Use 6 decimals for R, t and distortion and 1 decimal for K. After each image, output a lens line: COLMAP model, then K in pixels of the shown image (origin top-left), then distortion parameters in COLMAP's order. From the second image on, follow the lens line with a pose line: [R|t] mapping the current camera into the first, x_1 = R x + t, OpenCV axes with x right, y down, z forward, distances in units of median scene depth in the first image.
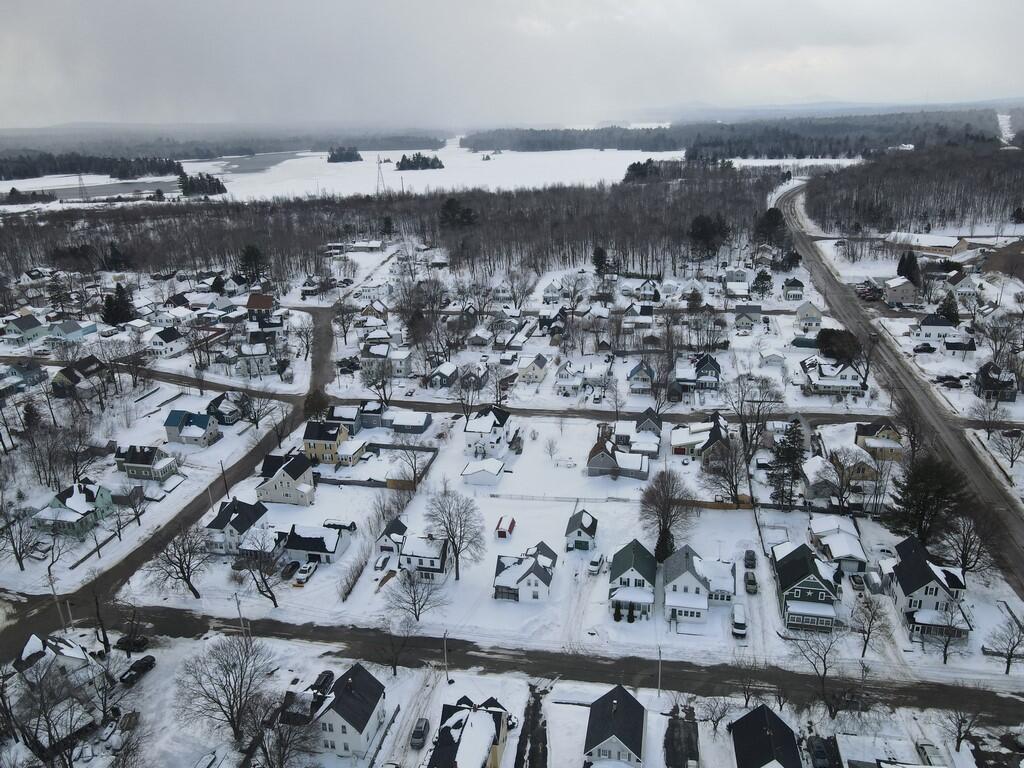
lens RADIAL K [[751.3, 0, 510.8], [0, 751.3, 378.4], [0, 0, 1]] dist [0.005231, 0.015191]
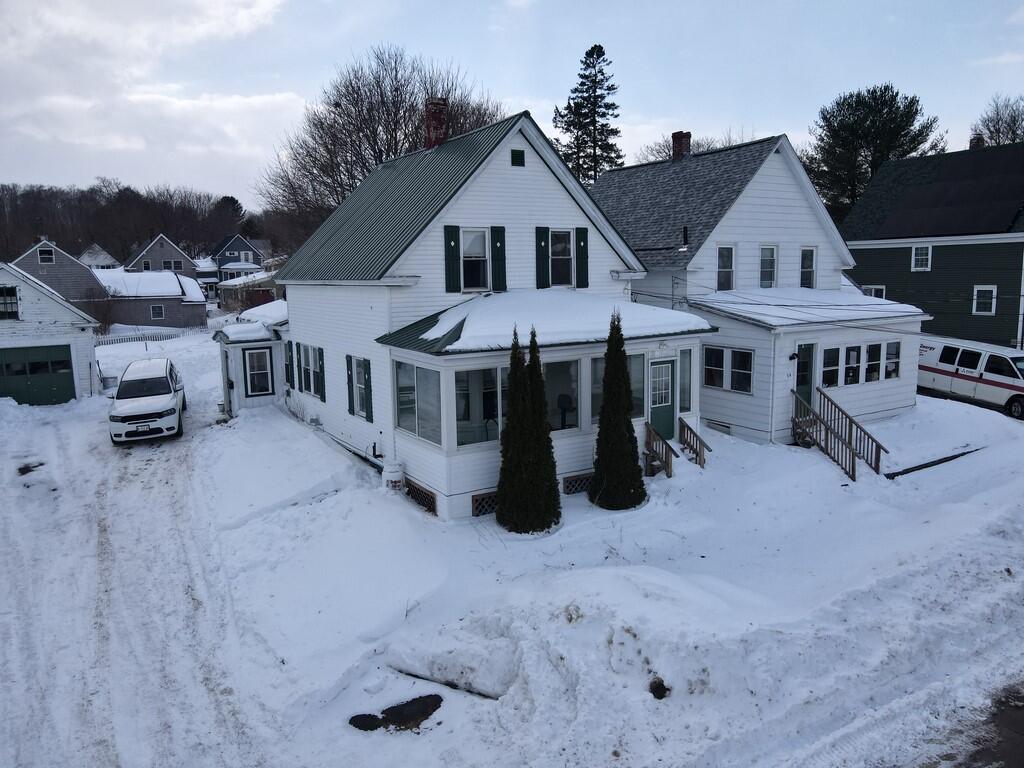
lens RADIAL K [[751.3, 0, 510.8], [0, 751.3, 378.4], [0, 0, 1]] dist [0.005231, 0.015191]
pose [[0.723049, -0.079596, 0.686195, 0.041656], [0.223971, 0.966692, -0.123867, 0.215144], [-0.653481, 0.243249, 0.716793, 0.626272]]
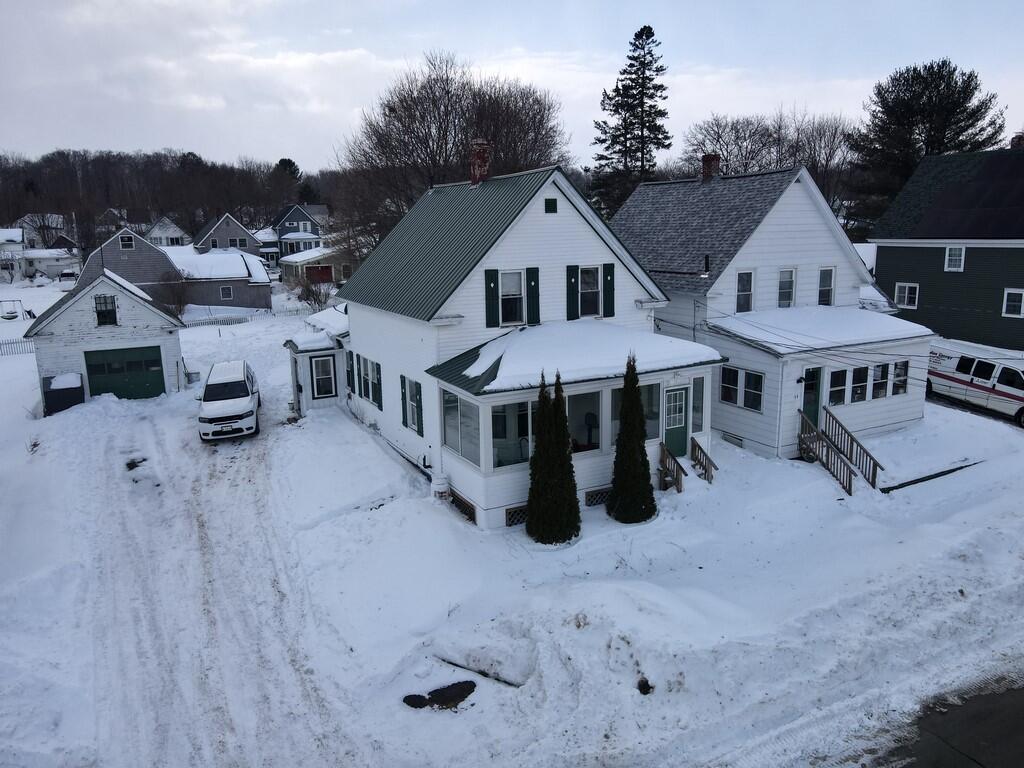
lens RADIAL K [[751.3, 0, 510.8], [0, 751.3, 378.4], [0, 0, 1]] dist [0.005231, 0.015191]
pose [[0.769740, -0.110196, 0.628774, 0.035231], [0.207272, 0.974764, -0.082909, 0.208091], [-0.603770, 0.194146, 0.773155, 0.612239]]
